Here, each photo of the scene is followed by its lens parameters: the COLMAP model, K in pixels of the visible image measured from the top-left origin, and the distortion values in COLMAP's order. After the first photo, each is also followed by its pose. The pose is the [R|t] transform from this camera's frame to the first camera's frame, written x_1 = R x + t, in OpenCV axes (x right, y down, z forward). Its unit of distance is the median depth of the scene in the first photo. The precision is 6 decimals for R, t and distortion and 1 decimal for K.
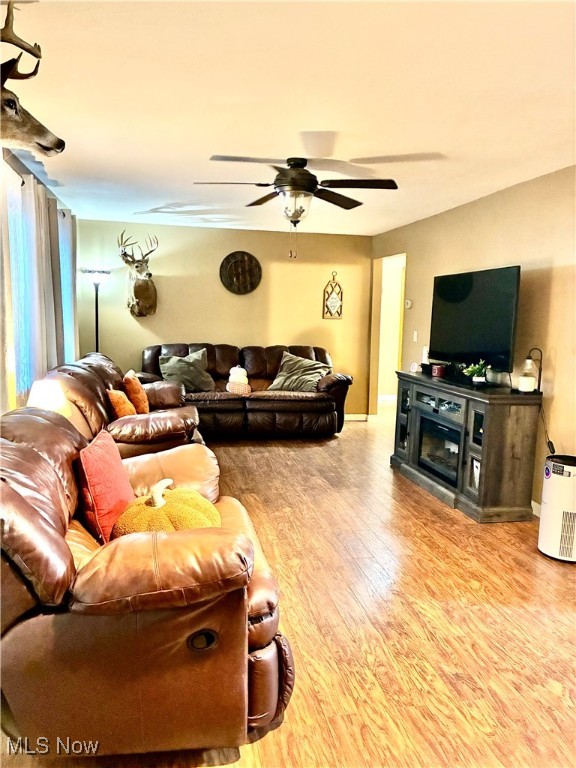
lens RADIAL K [[582.4, 0, 284.9], [0, 582.4, 386.1], [0, 0, 1]] dist [0.058301, -0.006321]
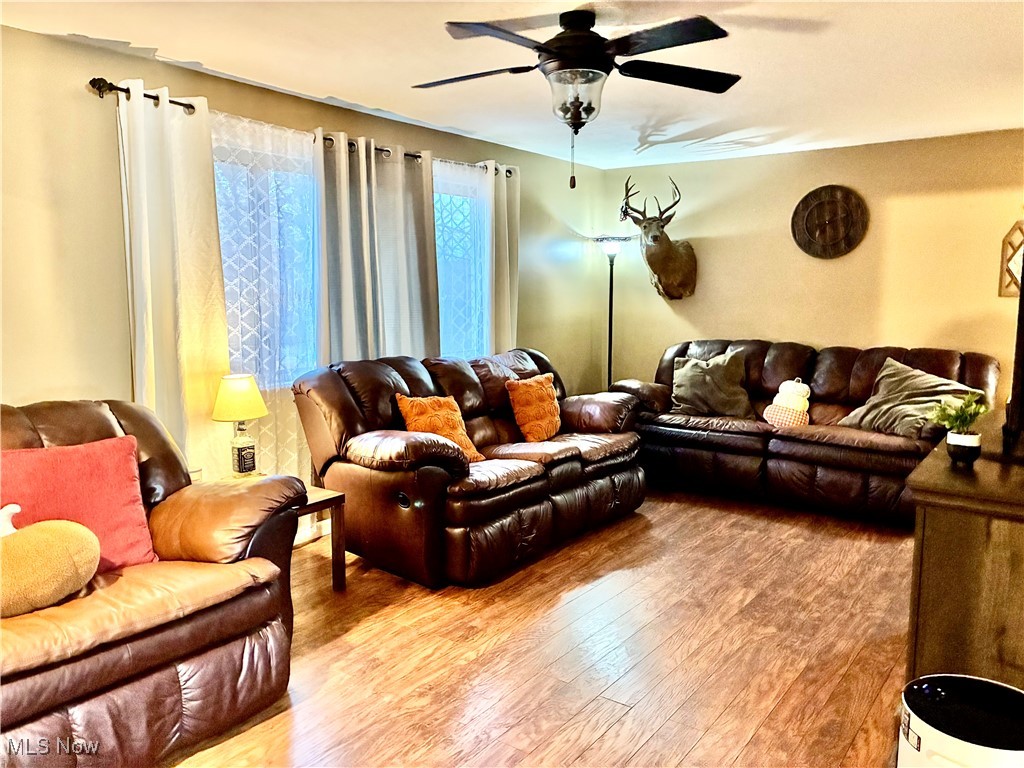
lens RADIAL K [[776.6, 0, 510.7], [0, 776.6, 385.8], [0, 0, 1]] dist [0.058301, -0.006321]
pose [[0.679011, 0.068379, -0.730936, 0.311533], [-0.080223, 0.996601, 0.018708, -0.020255], [0.729732, 0.045935, 0.682189, 0.249904]]
